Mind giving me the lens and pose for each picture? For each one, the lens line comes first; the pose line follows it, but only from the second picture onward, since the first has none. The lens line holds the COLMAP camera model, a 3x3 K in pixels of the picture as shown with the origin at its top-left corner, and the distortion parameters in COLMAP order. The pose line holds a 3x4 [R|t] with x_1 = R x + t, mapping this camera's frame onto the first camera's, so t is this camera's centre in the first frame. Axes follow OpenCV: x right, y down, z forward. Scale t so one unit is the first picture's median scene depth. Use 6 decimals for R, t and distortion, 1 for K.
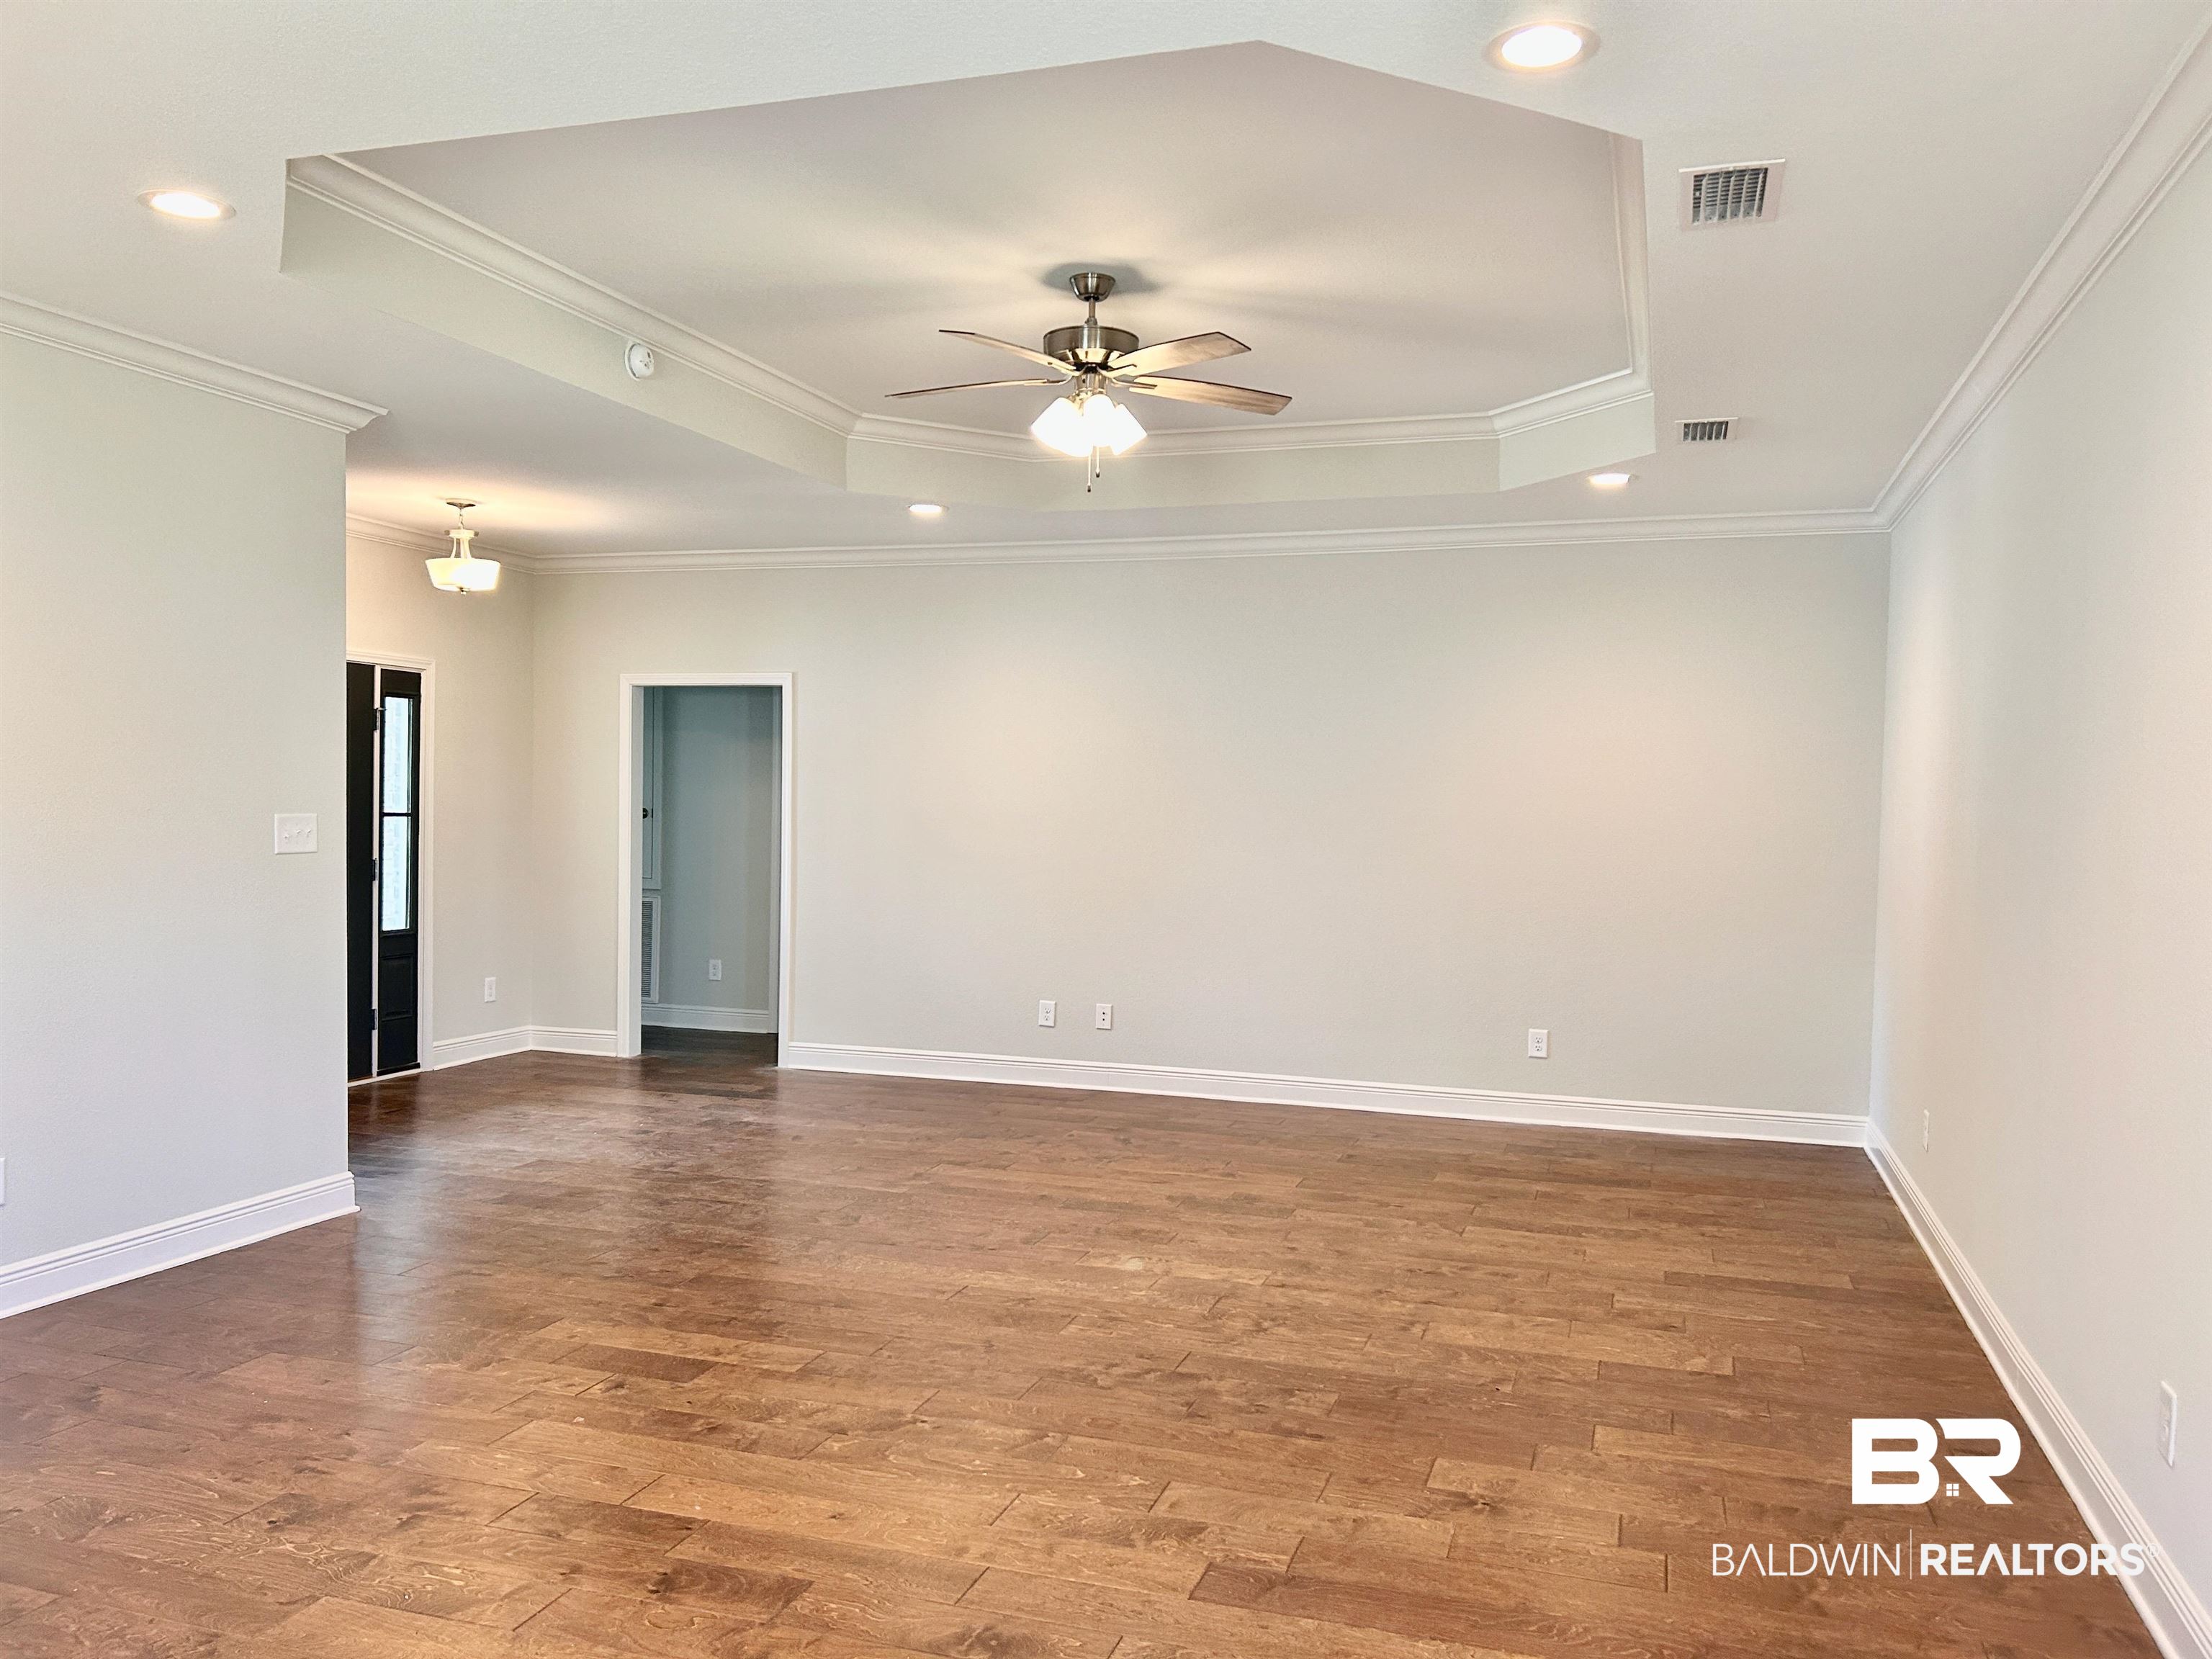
lens RADIAL K [[1657.9, 0, 1119.5], [0, 1657.9, 849.5], [0, 0, 1]] dist [0.045827, -0.050664]
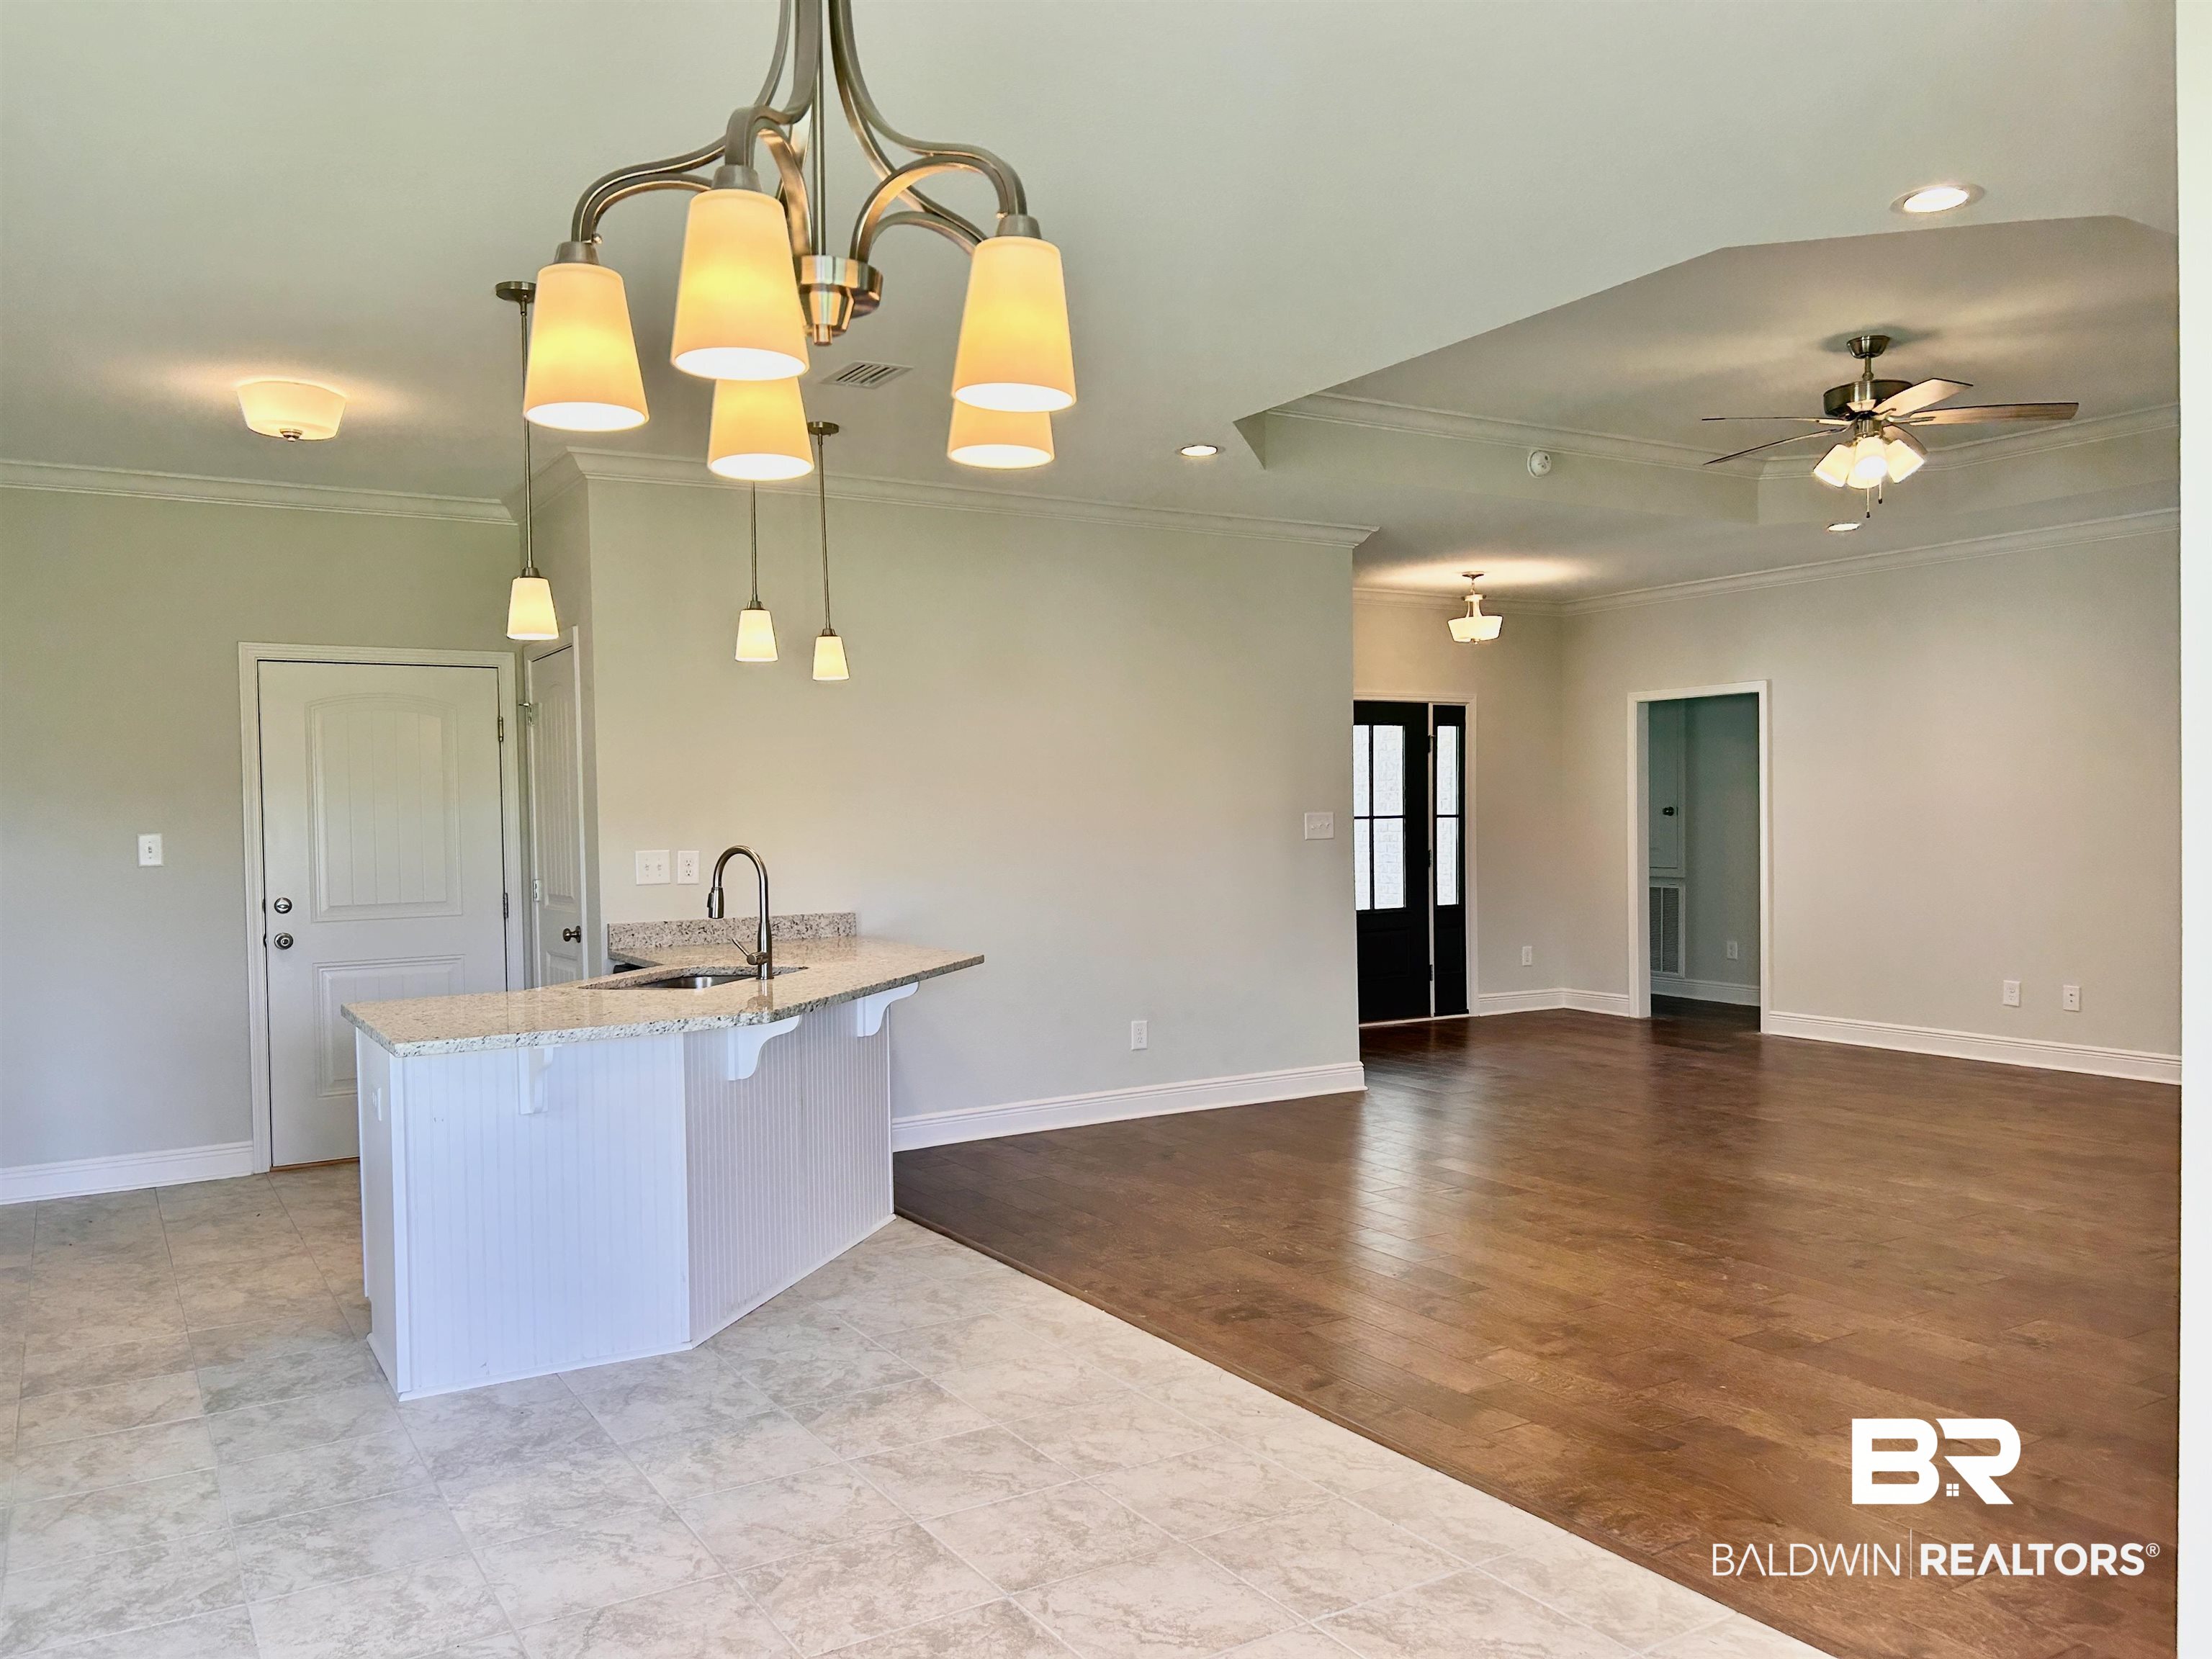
lens RADIAL K [[1657.9, 0, 1119.5], [0, 1657.9, 849.5], [0, 0, 1]] dist [0.045827, -0.050664]
pose [[0.763494, -0.012153, -0.645701, 0.326658], [0.007436, 0.999922, -0.010027, 0.025774], [0.645772, 0.002854, 0.763525, -0.236699]]
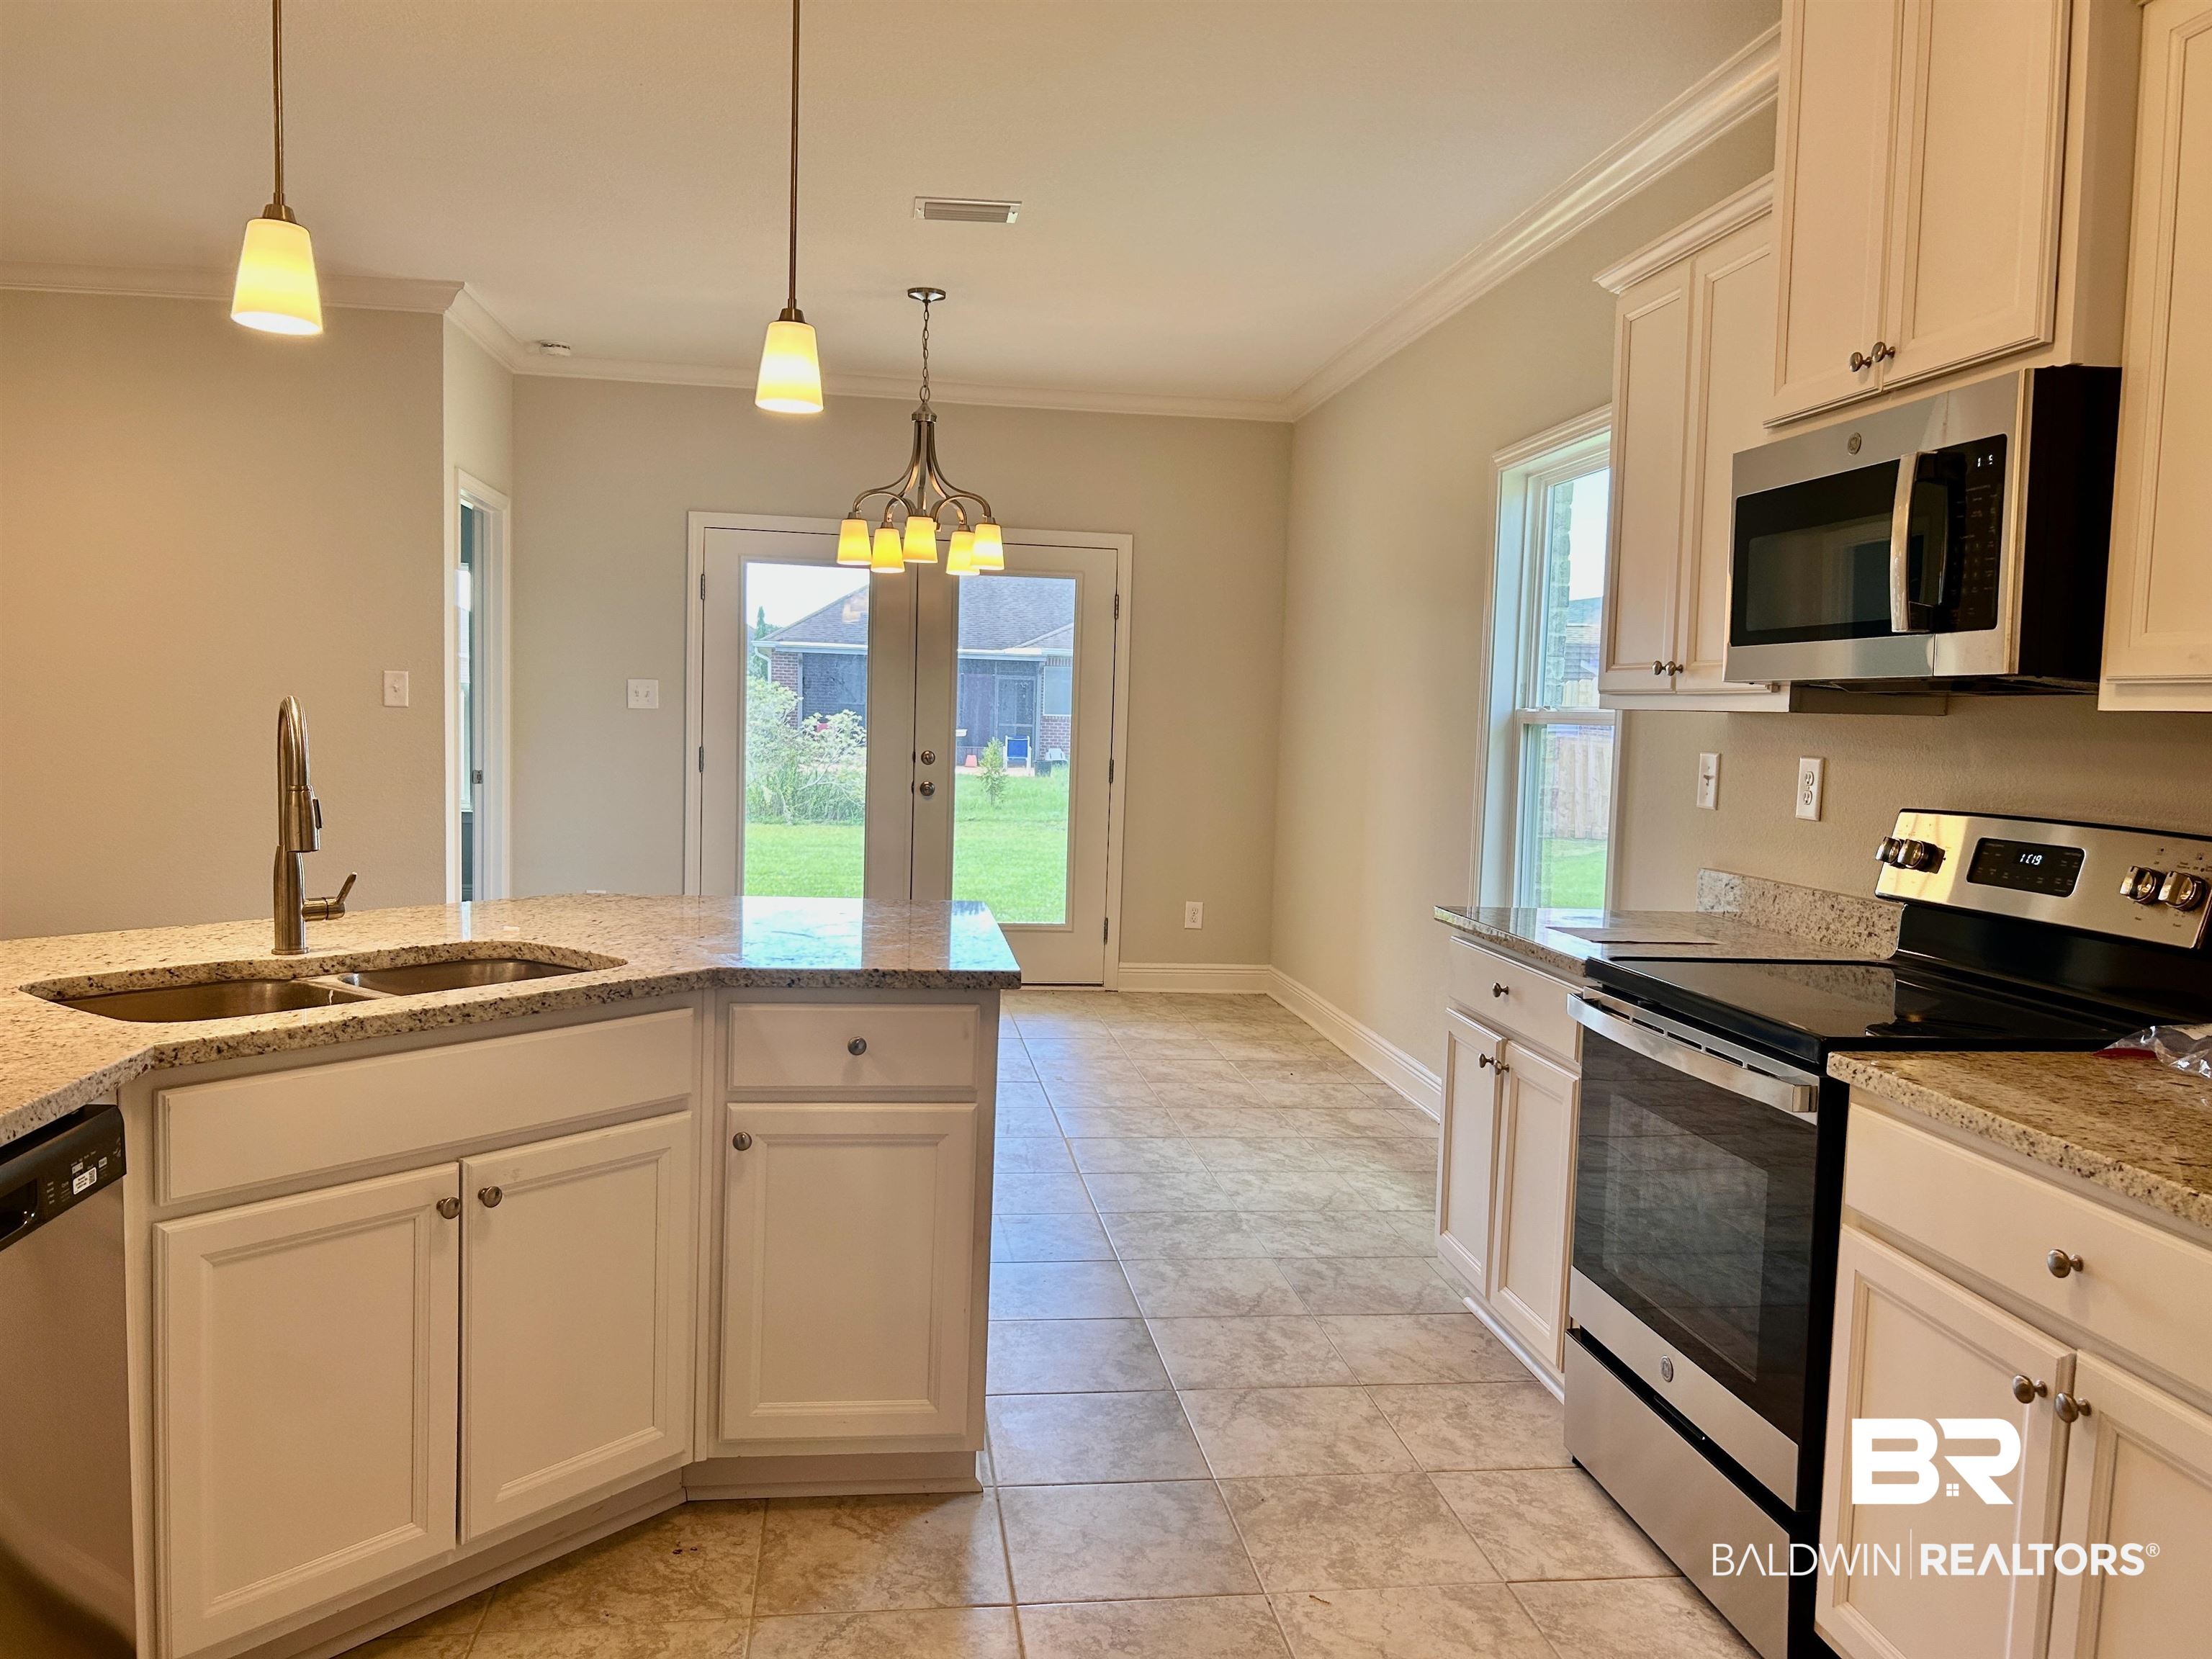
lens RADIAL K [[1657.9, 0, 1119.5], [0, 1657.9, 849.5], [0, 0, 1]] dist [0.045827, -0.050664]
pose [[-0.442344, -0.104231, 0.890768, -0.989548], [-0.005689, 0.993530, 0.113430, -0.000992], [-0.896828, 0.045107, -0.440074, 0.352109]]
